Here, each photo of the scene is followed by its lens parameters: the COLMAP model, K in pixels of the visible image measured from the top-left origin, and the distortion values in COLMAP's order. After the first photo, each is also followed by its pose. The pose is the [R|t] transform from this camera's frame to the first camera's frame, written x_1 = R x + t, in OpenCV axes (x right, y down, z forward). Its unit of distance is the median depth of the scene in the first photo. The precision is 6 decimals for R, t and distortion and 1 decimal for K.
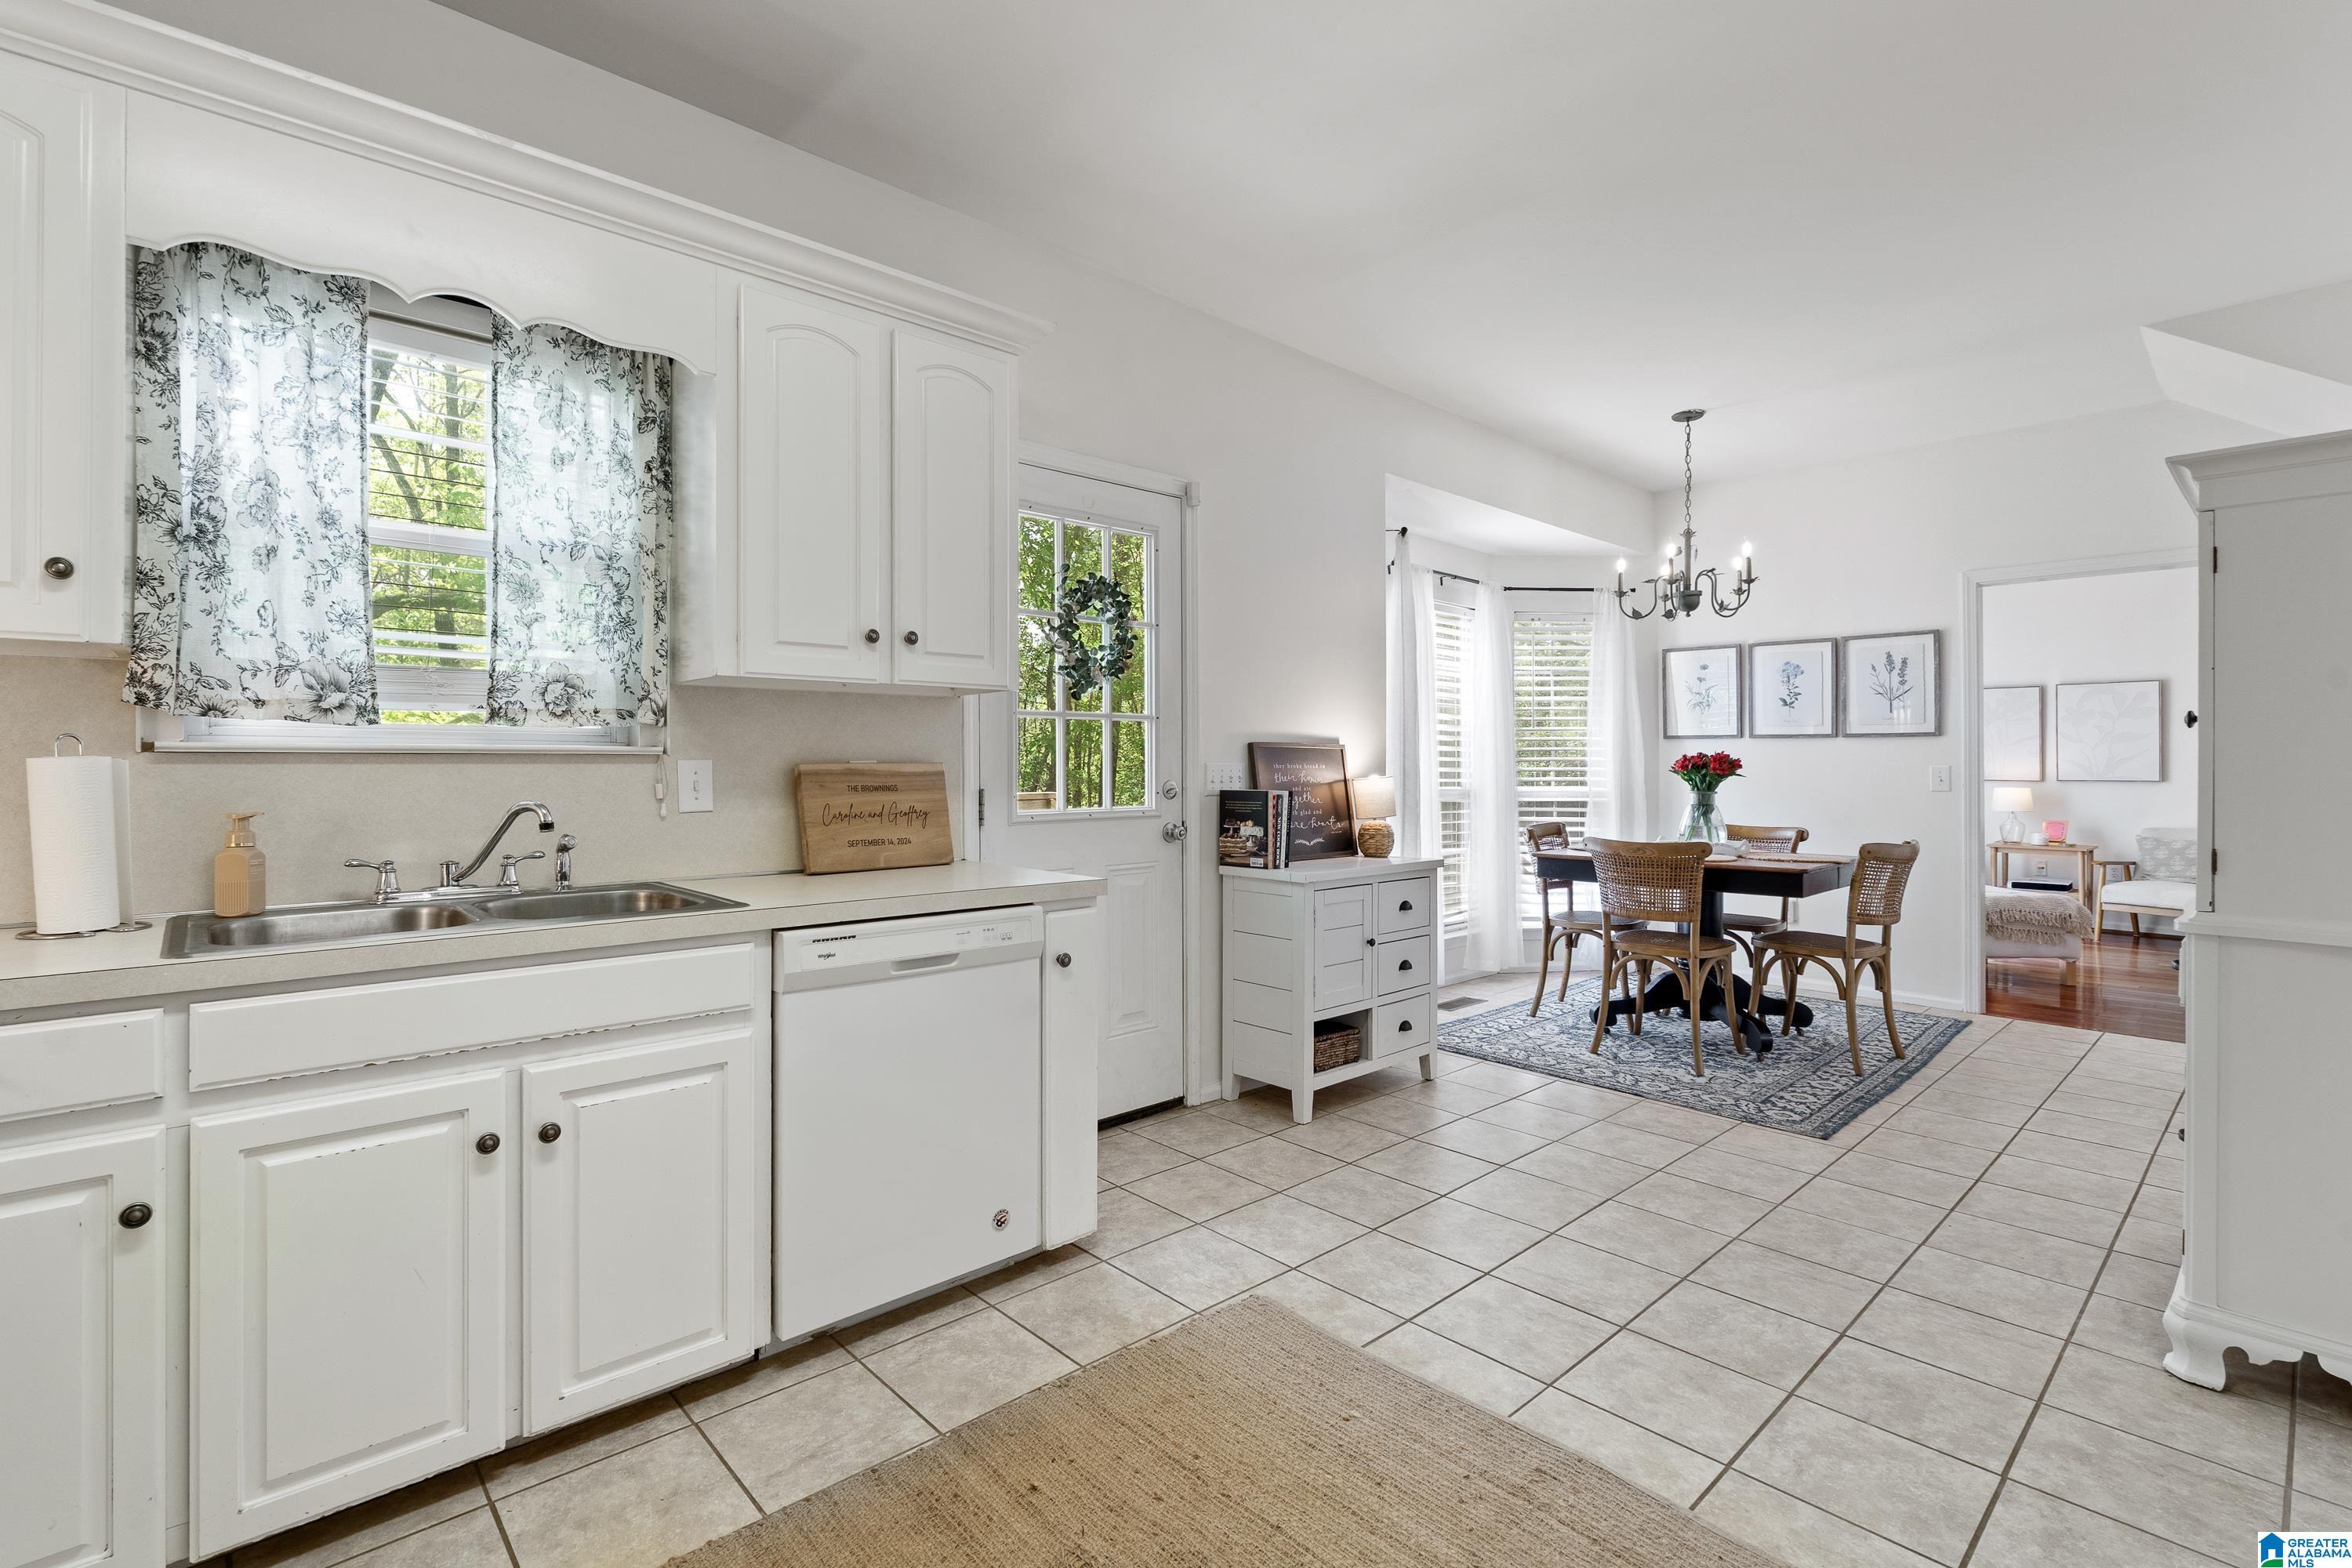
lens RADIAL K [[1065.5, 0, 1170.6], [0, 1065.5, 762.7], [0, 0, 1]] dist [-0.002502, -0.000419]
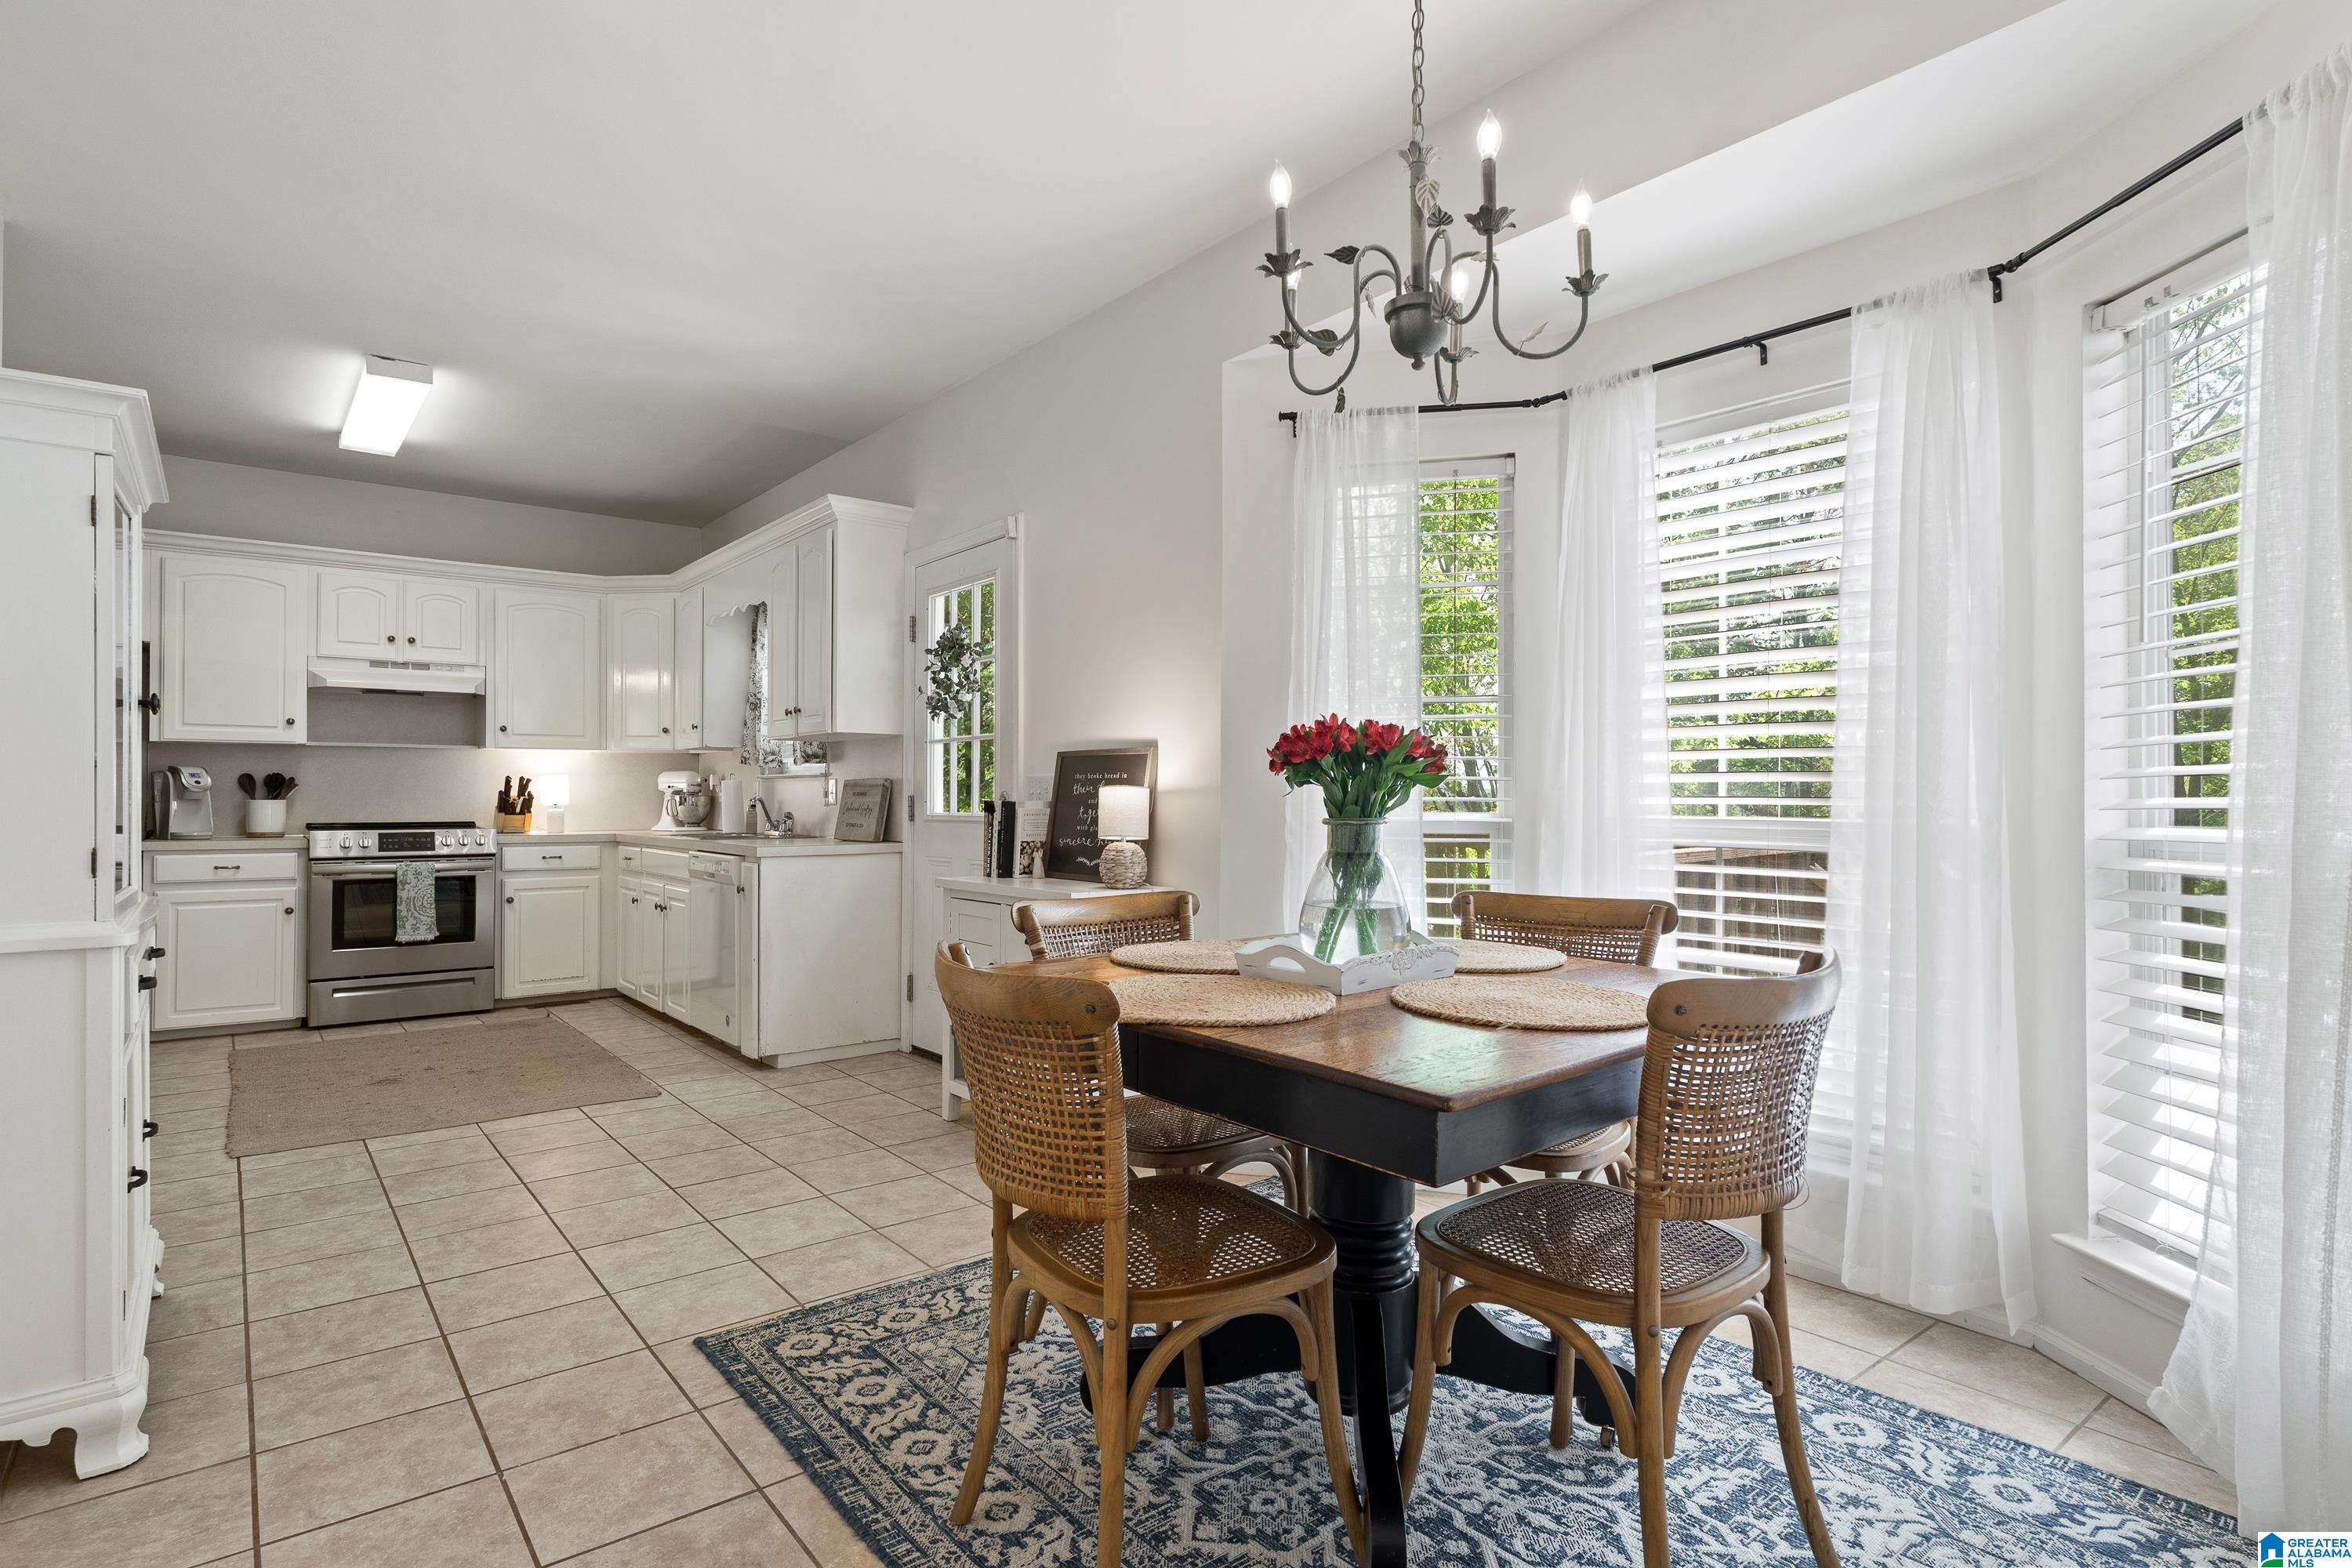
lens RADIAL K [[1213.7, 0, 1173.4], [0, 1213.7, 803.5], [0, 0, 1]] dist [-0.007631, -0.000821]
pose [[-0.074218, 0.003570, -0.997236, 1.425474], [-0.001705, 0.999992, 0.003707, 0.027679], [0.997241, 0.001976, -0.074212, 1.447221]]
